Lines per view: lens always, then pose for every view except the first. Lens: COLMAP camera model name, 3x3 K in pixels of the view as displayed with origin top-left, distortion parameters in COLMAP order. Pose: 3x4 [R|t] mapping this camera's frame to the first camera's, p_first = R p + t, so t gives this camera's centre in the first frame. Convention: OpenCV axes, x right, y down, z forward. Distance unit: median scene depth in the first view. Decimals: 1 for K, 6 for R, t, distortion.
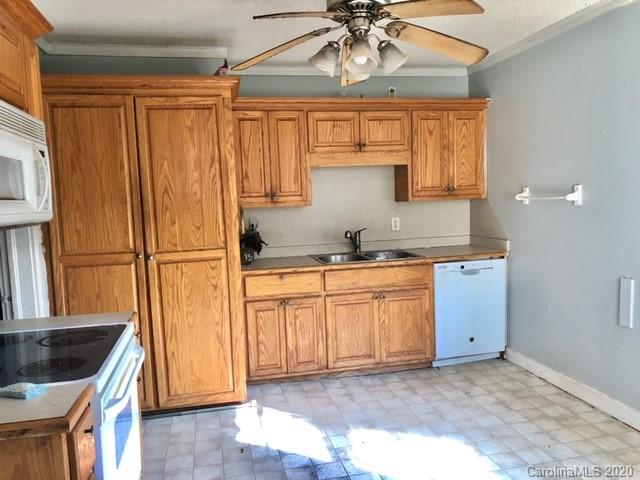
lens RADIAL K [[533.0, 0, 318.9], [0, 533.0, 240.3], [0, 0, 1]] dist [0.050469, -0.040994]
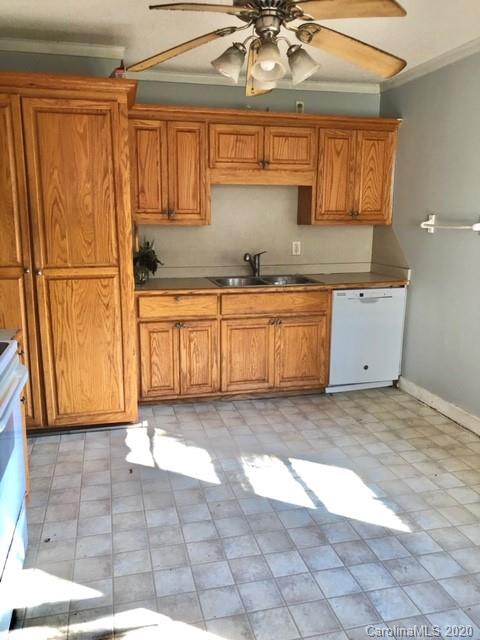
lens RADIAL K [[533.0, 0, 233.7], [0, 533.0, 316.0], [0, 0, 1]] dist [0.050469, -0.040994]
pose [[0.998822, 0.036257, 0.032247, 0.003906], [-0.039324, 0.994188, 0.100216, -0.000527], [-0.028426, -0.101366, 0.994443, 0.031489]]
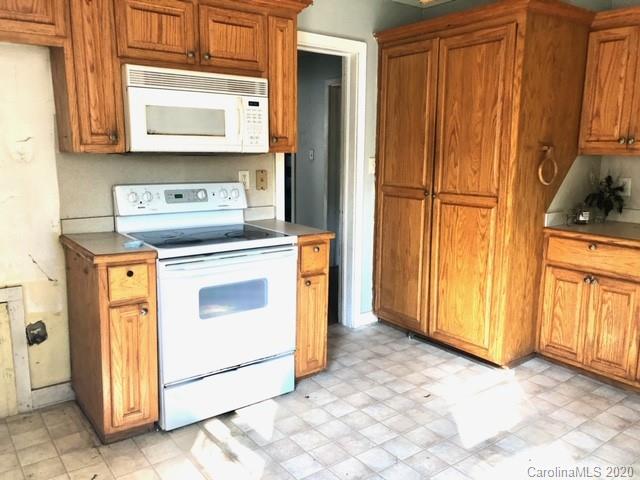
lens RADIAL K [[533.0, 0, 316.9], [0, 533.0, 243.3], [0, 0, 1]] dist [0.050469, -0.040994]
pose [[0.408795, 0.203648, -0.889615, 0.531408], [-0.099423, 0.978921, 0.178405, -0.040606], [0.907194, 0.015517, 0.420425, 0.336774]]
